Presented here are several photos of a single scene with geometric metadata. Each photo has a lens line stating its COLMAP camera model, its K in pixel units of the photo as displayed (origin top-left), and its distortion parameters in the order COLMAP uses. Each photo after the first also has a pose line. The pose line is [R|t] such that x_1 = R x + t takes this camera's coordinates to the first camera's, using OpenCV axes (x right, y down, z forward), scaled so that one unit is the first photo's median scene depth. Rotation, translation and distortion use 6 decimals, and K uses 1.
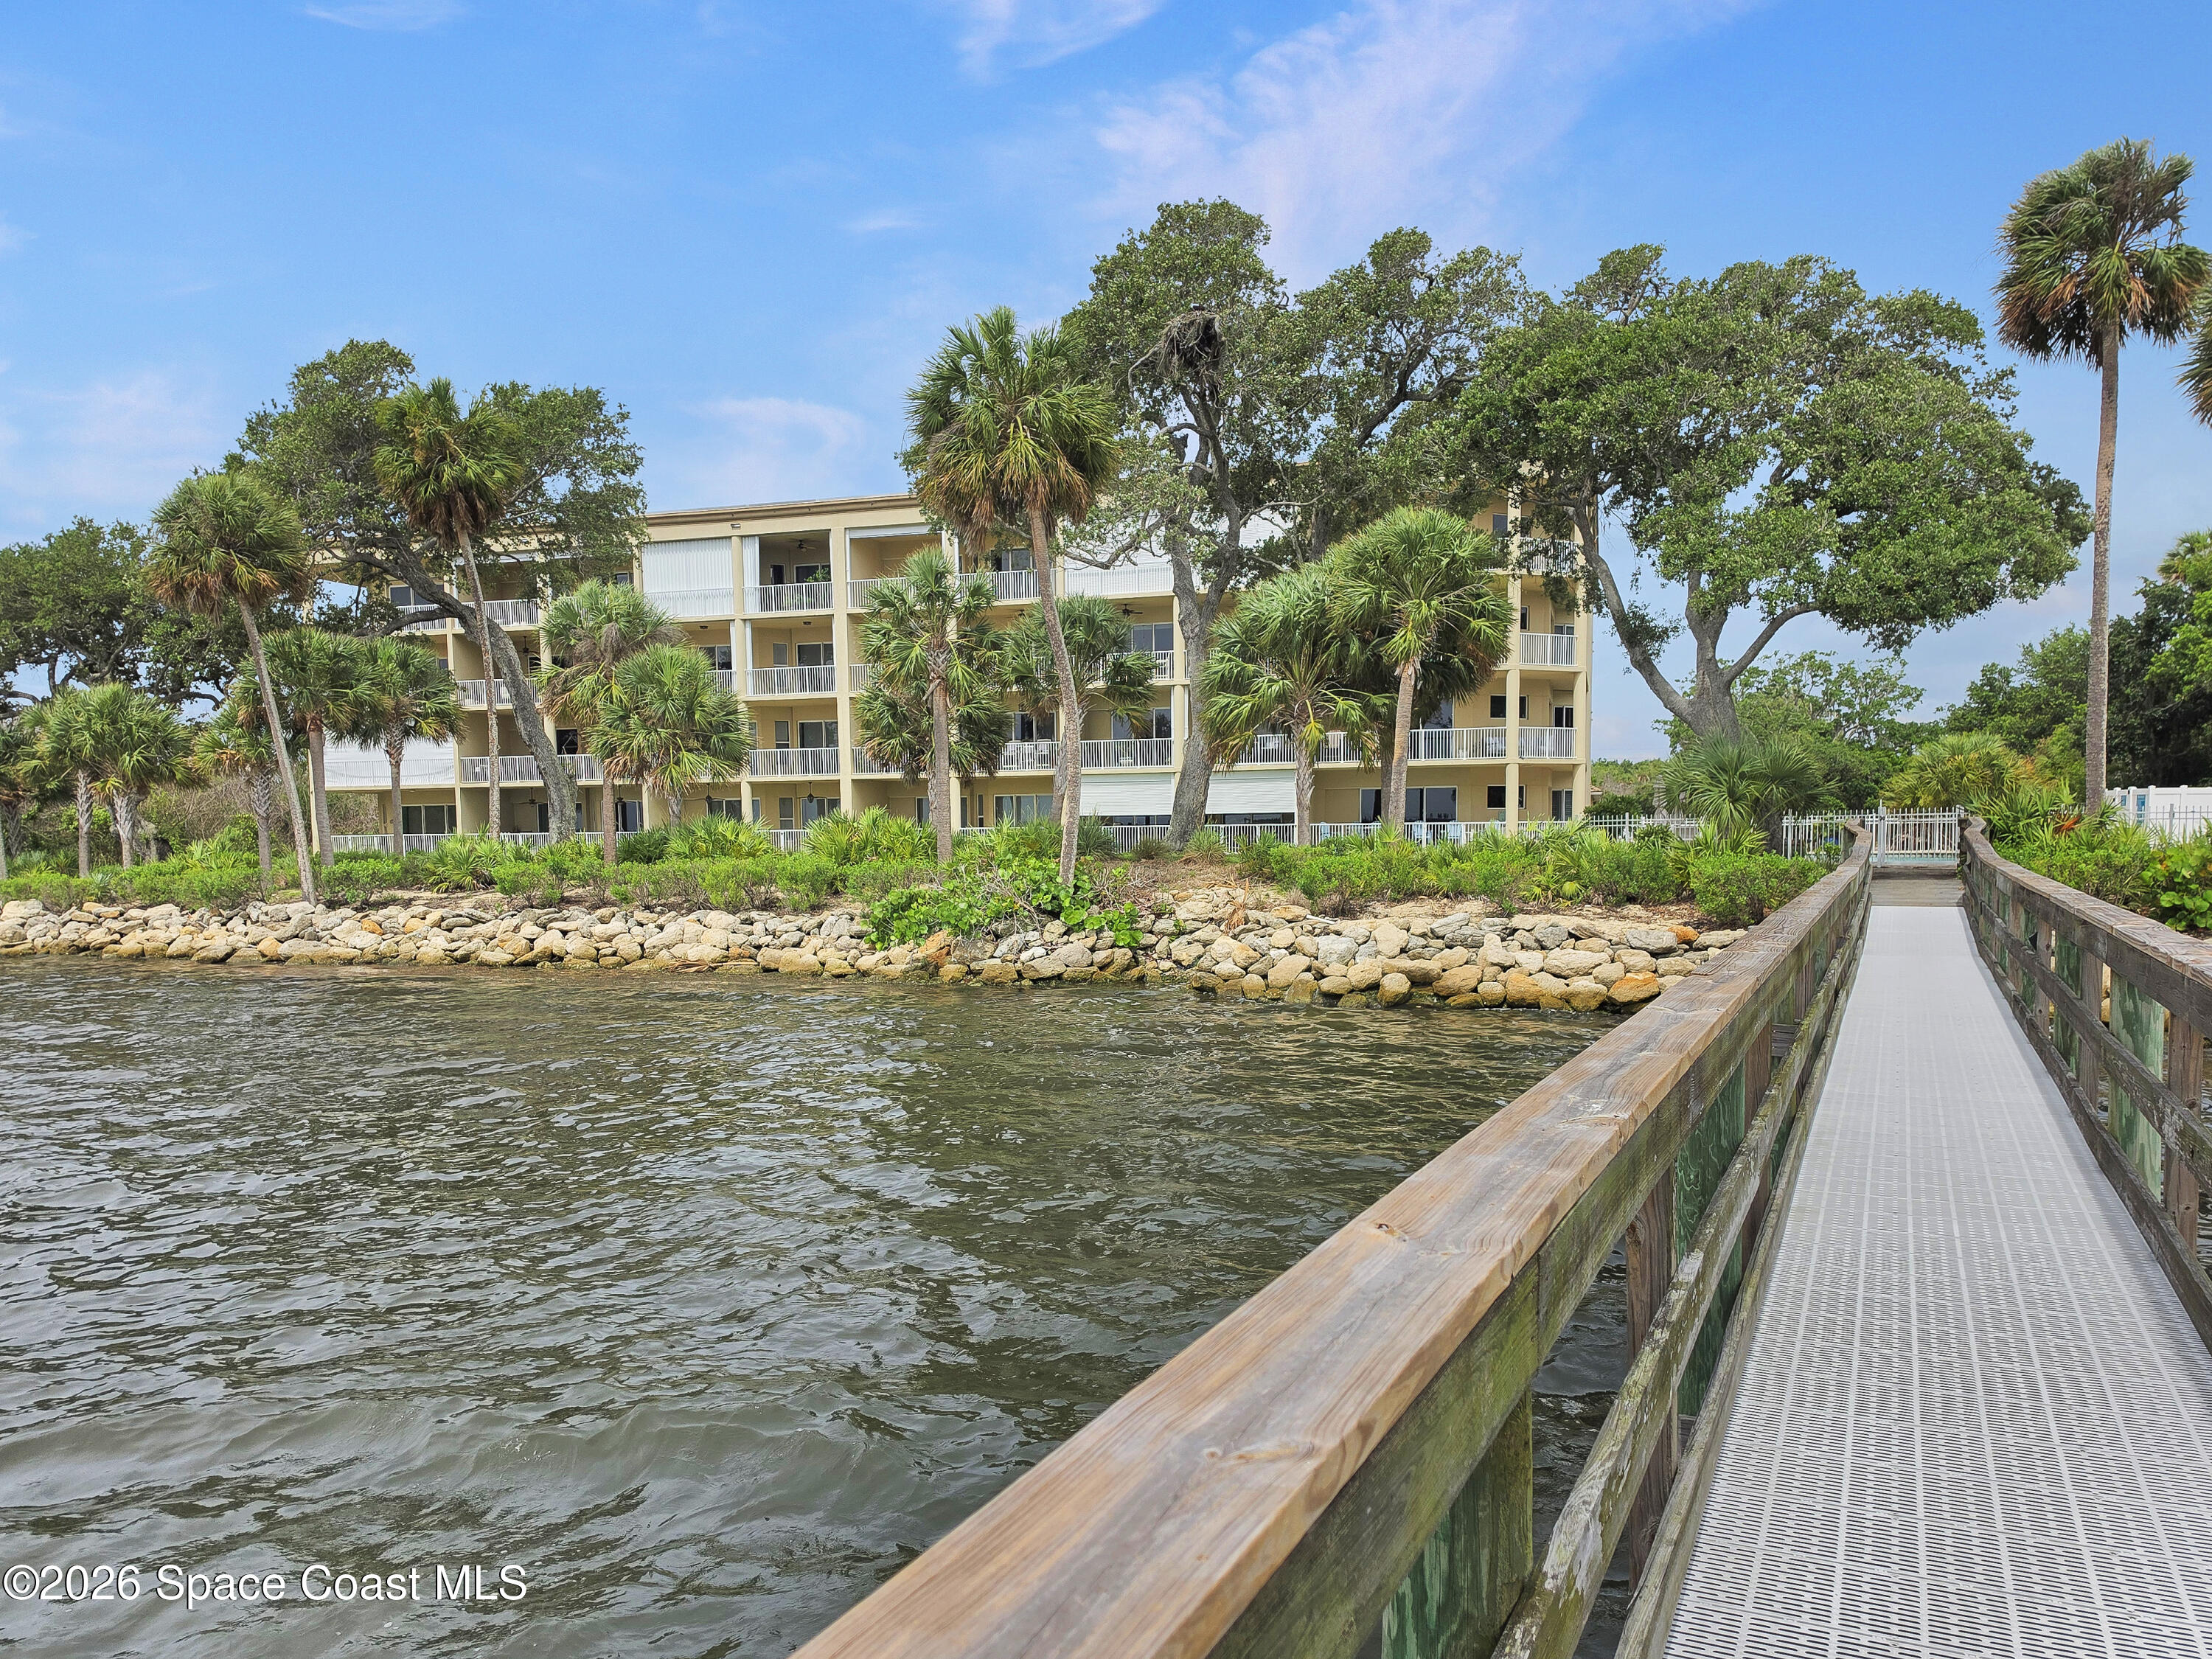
lens RADIAL K [[1550.1, 0, 1107.0], [0, 1550.1, 975.2], [0, 0, 1]] dist [0.009489, 0.001688]
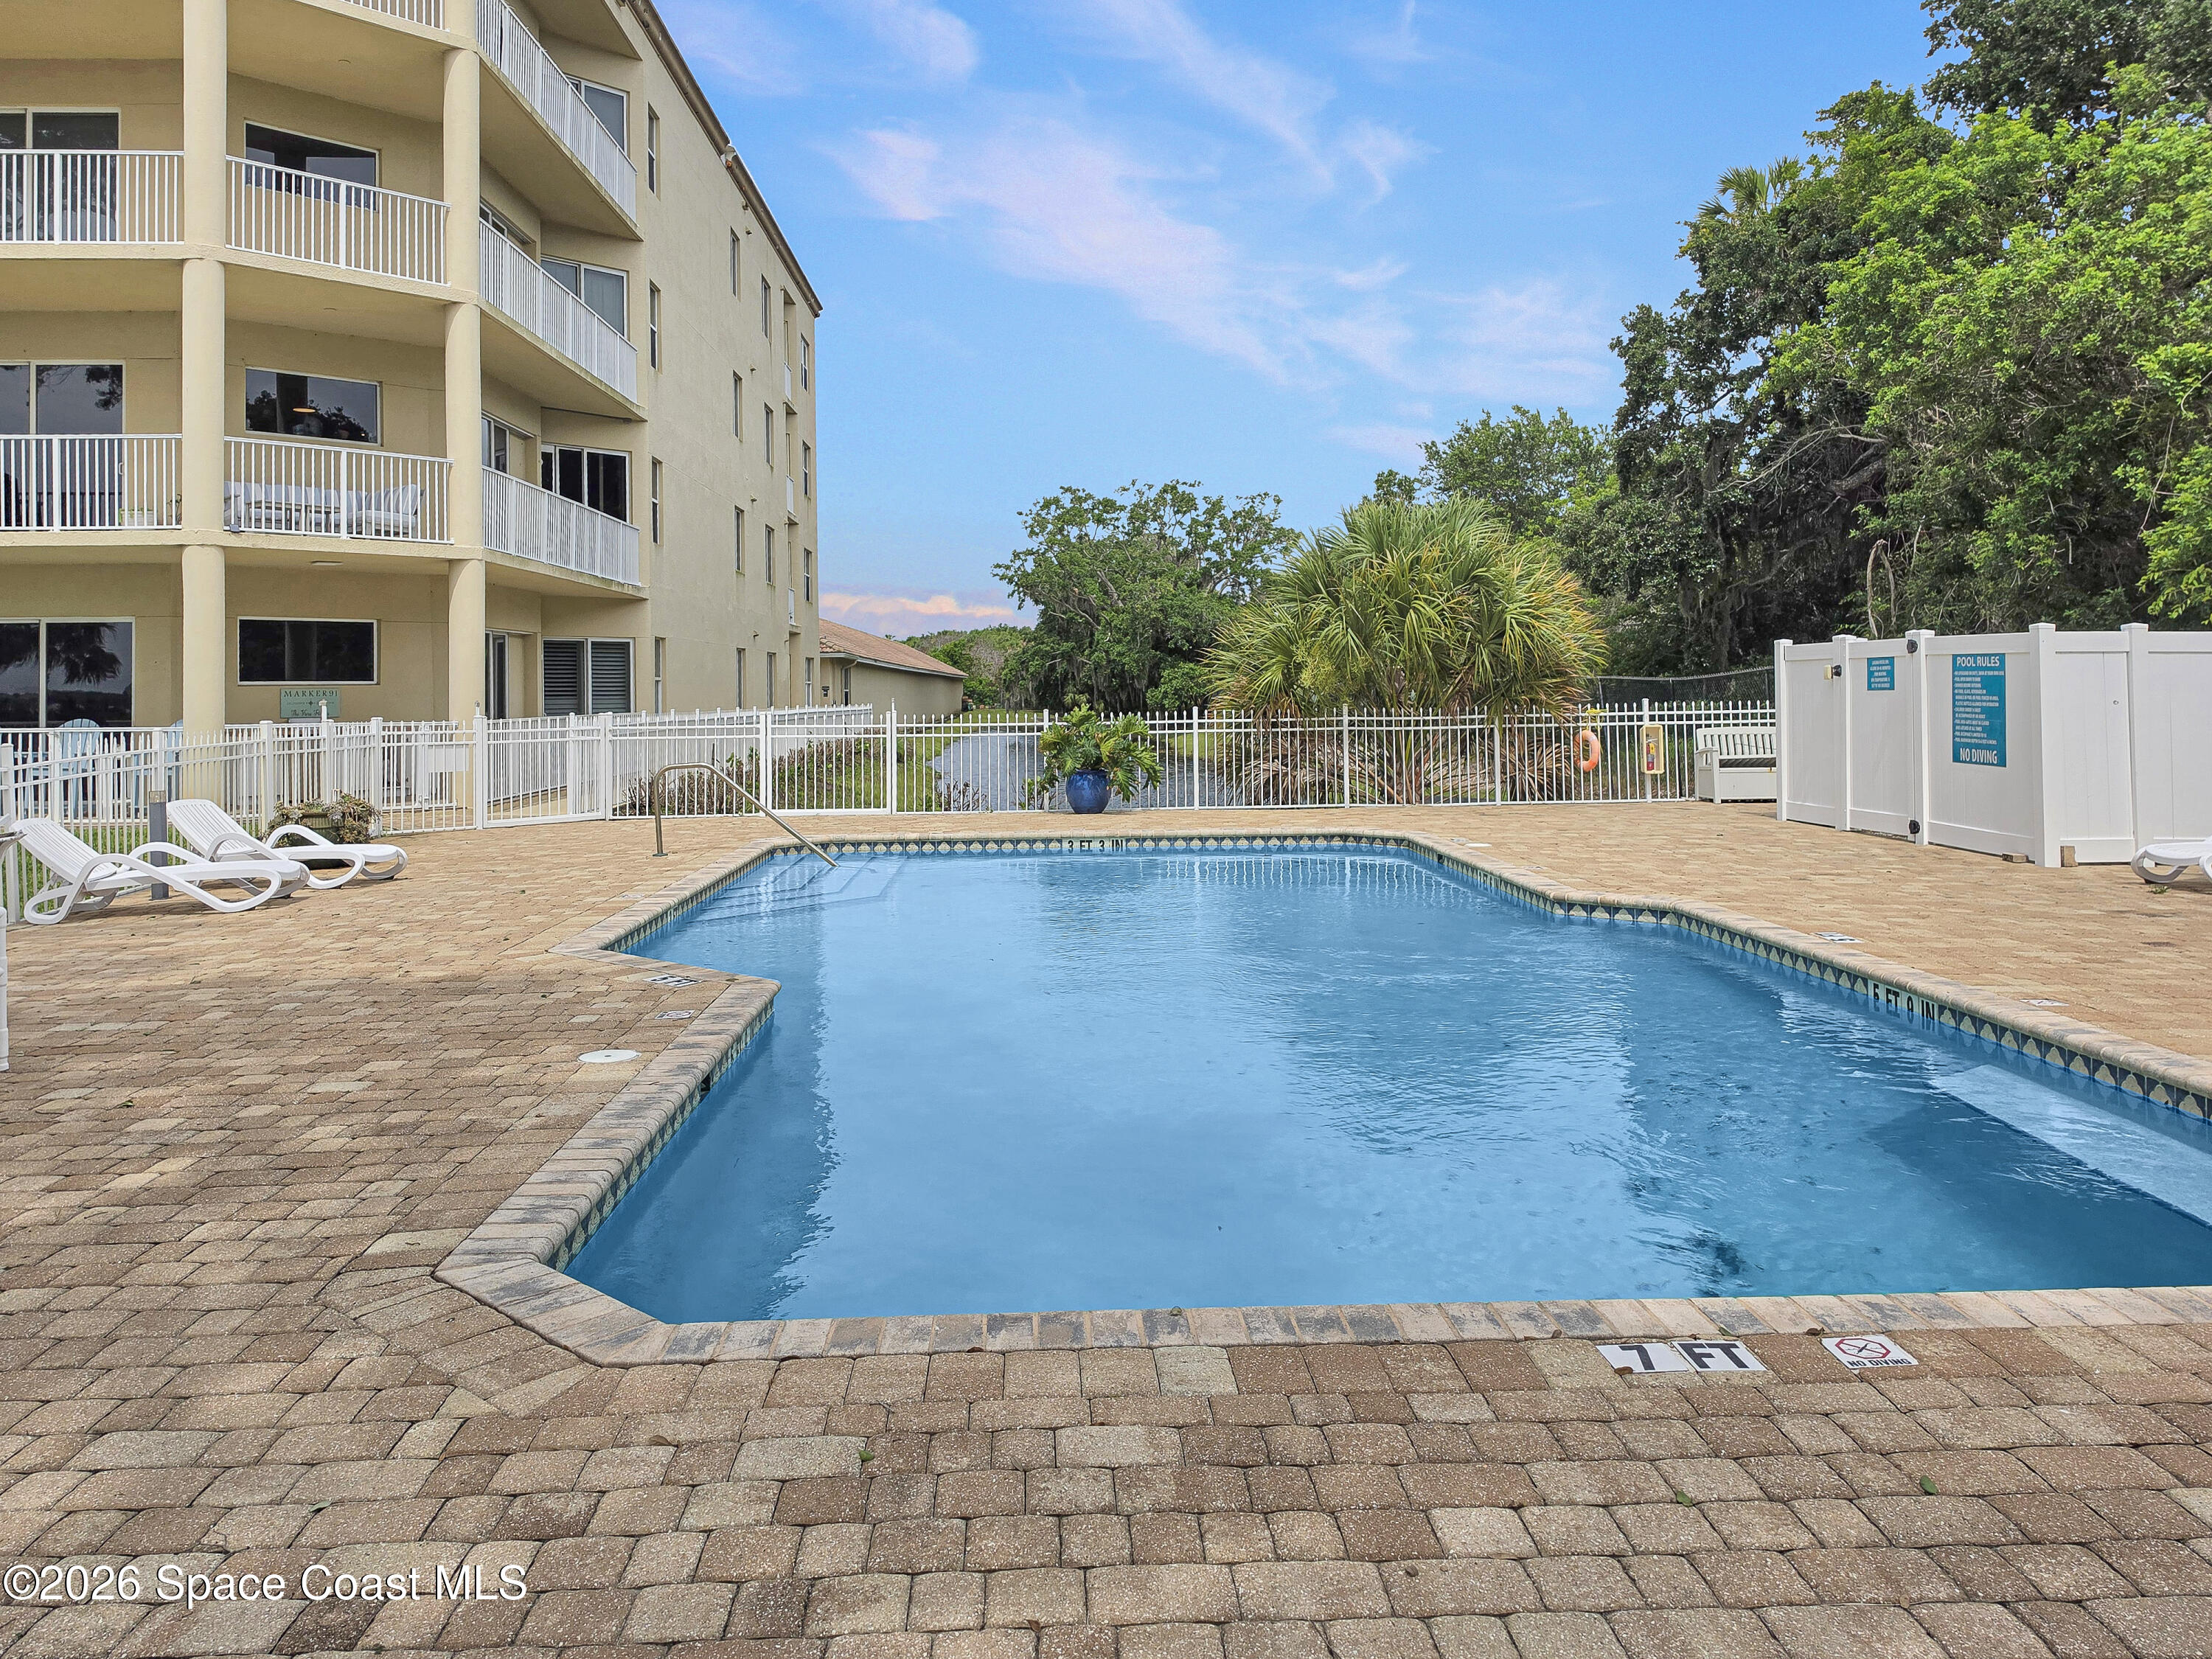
lens RADIAL K [[1600.1, 0, 1106.0], [0, 1600.1, 829.5], [0, 0, 1]] dist [0.000266, -0.005040]
pose [[0.936536, -0.025947, 0.349610, 0.267588], [0.029652, 0.999546, -0.005249, -0.057147], [-0.349315, 0.015283, 0.936881, 0.511206]]
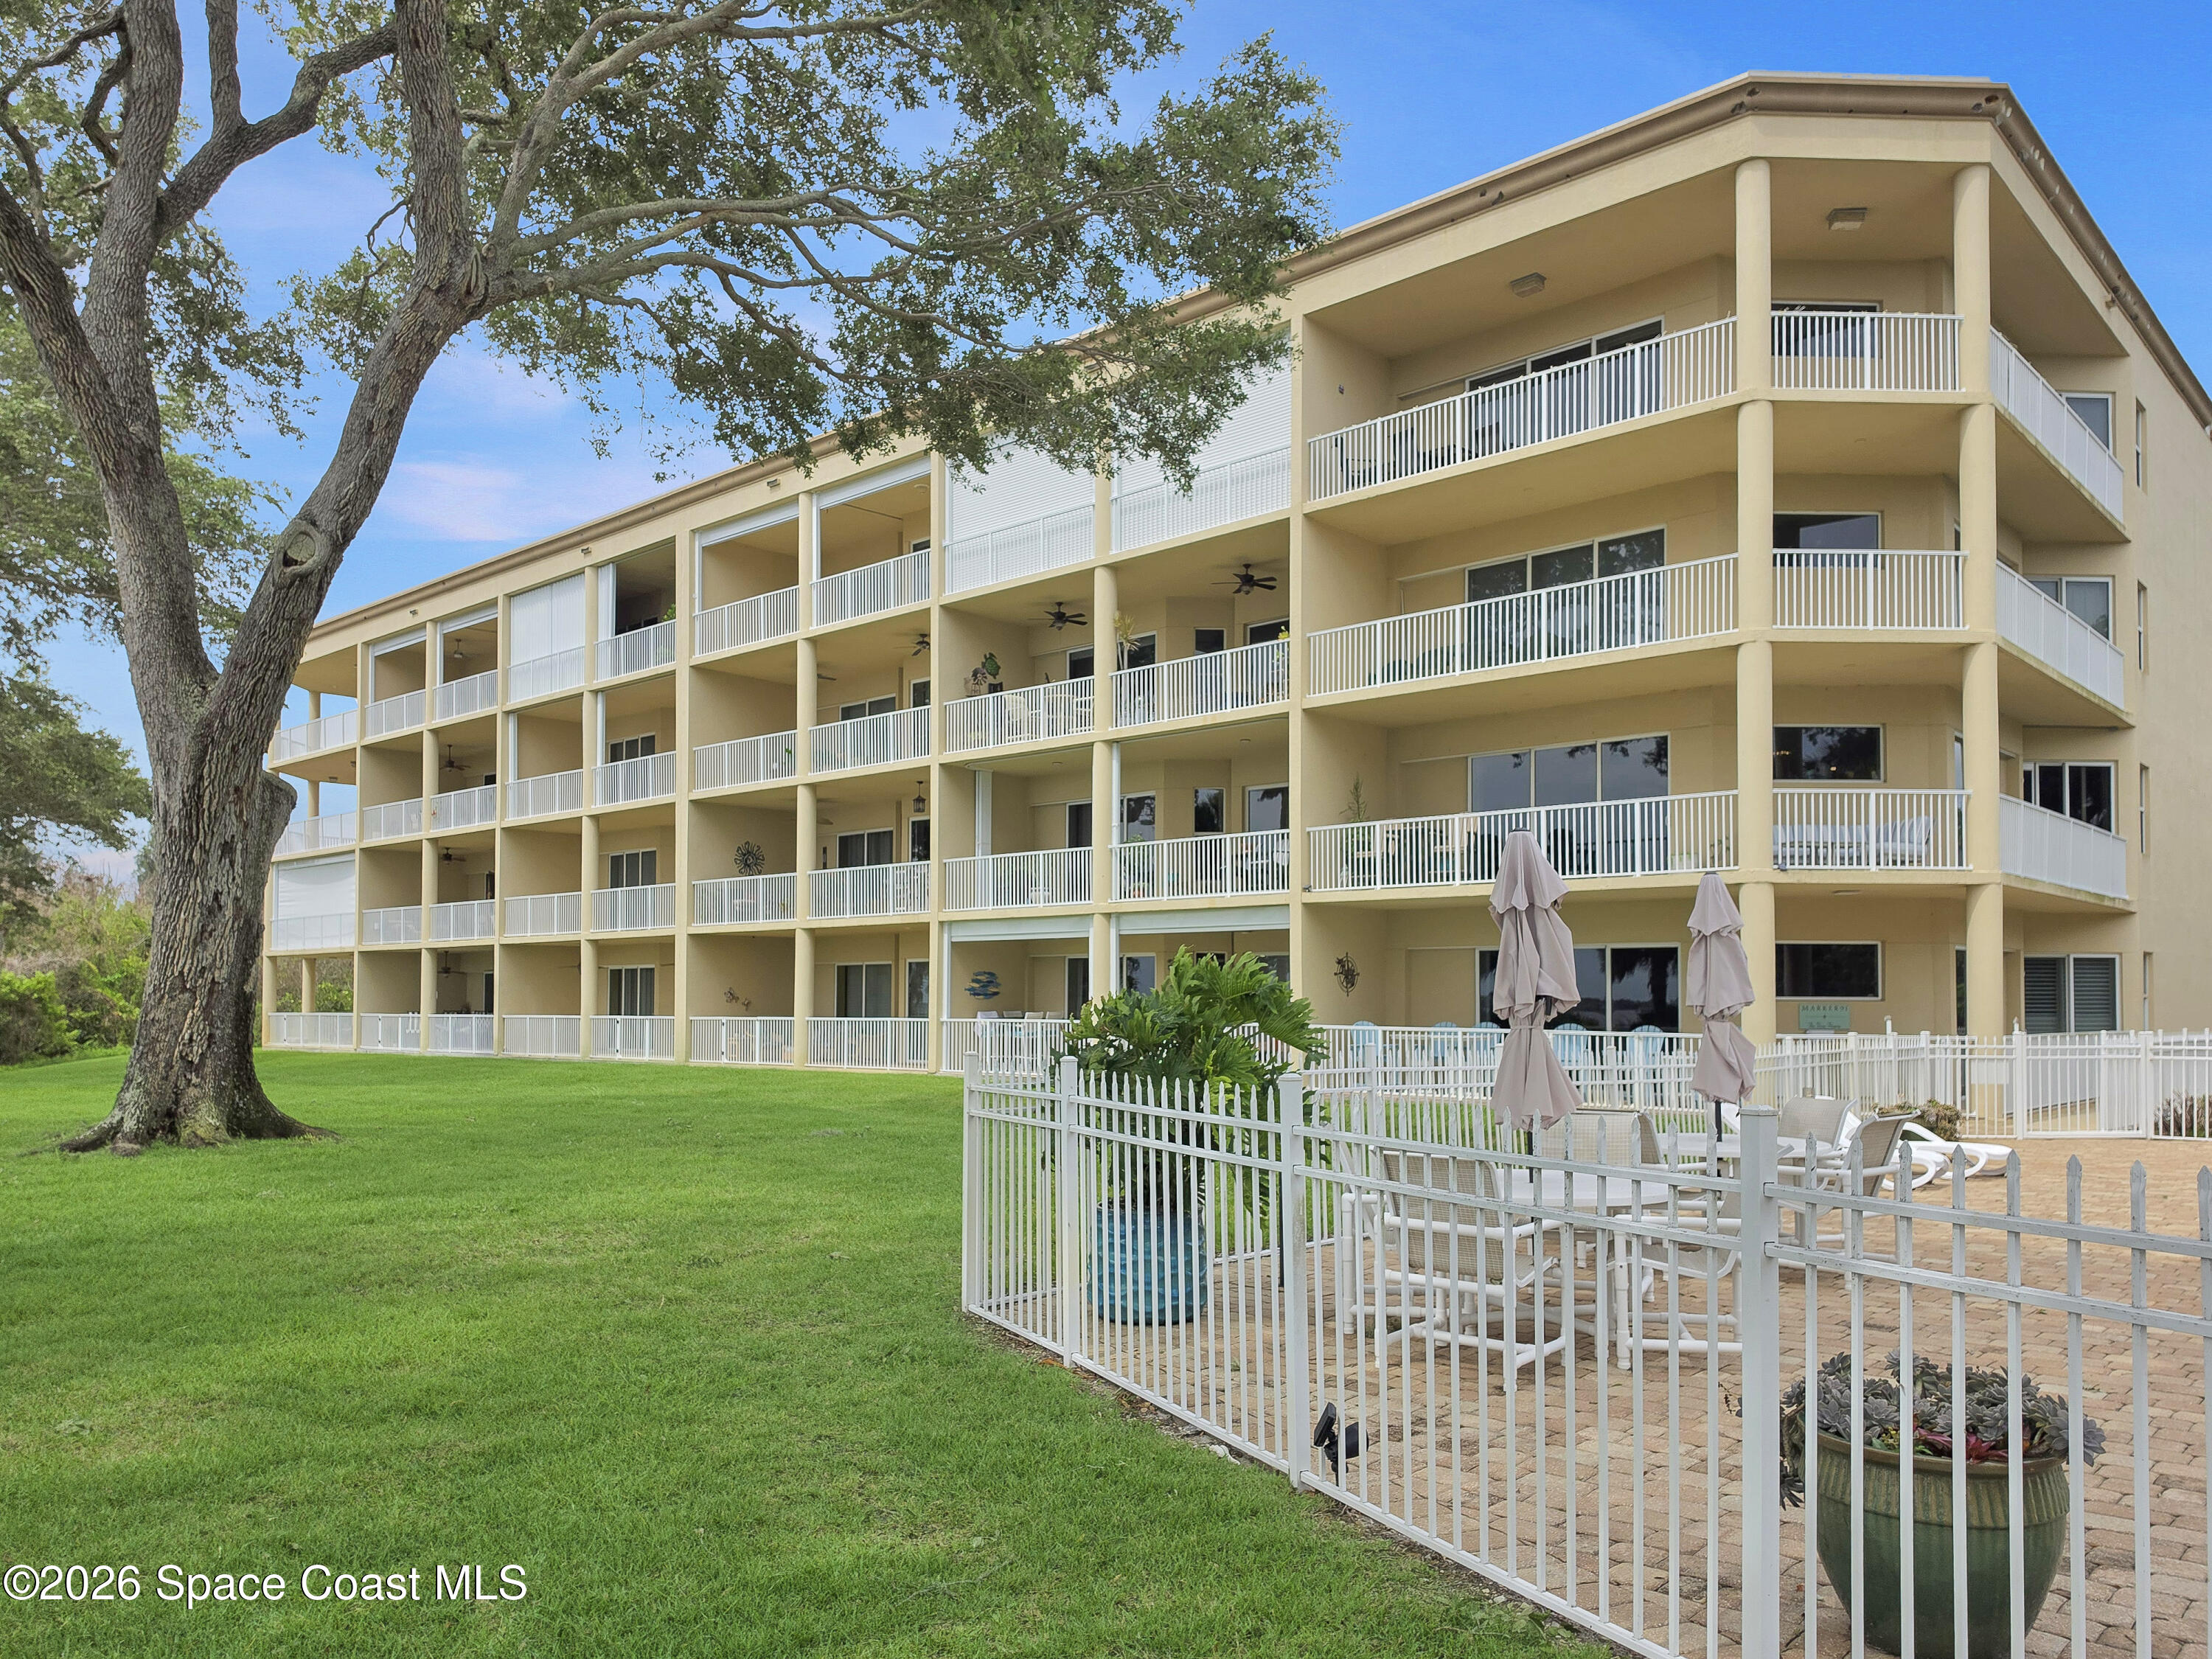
lens RADIAL K [[1613.2, 0, 1103.4], [0, 1613.2, 1005.4], [0, 0, 1]] dist [0.002534, -0.002354]
pose [[0.906447, 0.014918, -0.422056, 0.221633], [-0.053932, 0.995282, -0.080651, -0.051781], [0.418862, 0.095868, 0.902975, 0.452884]]
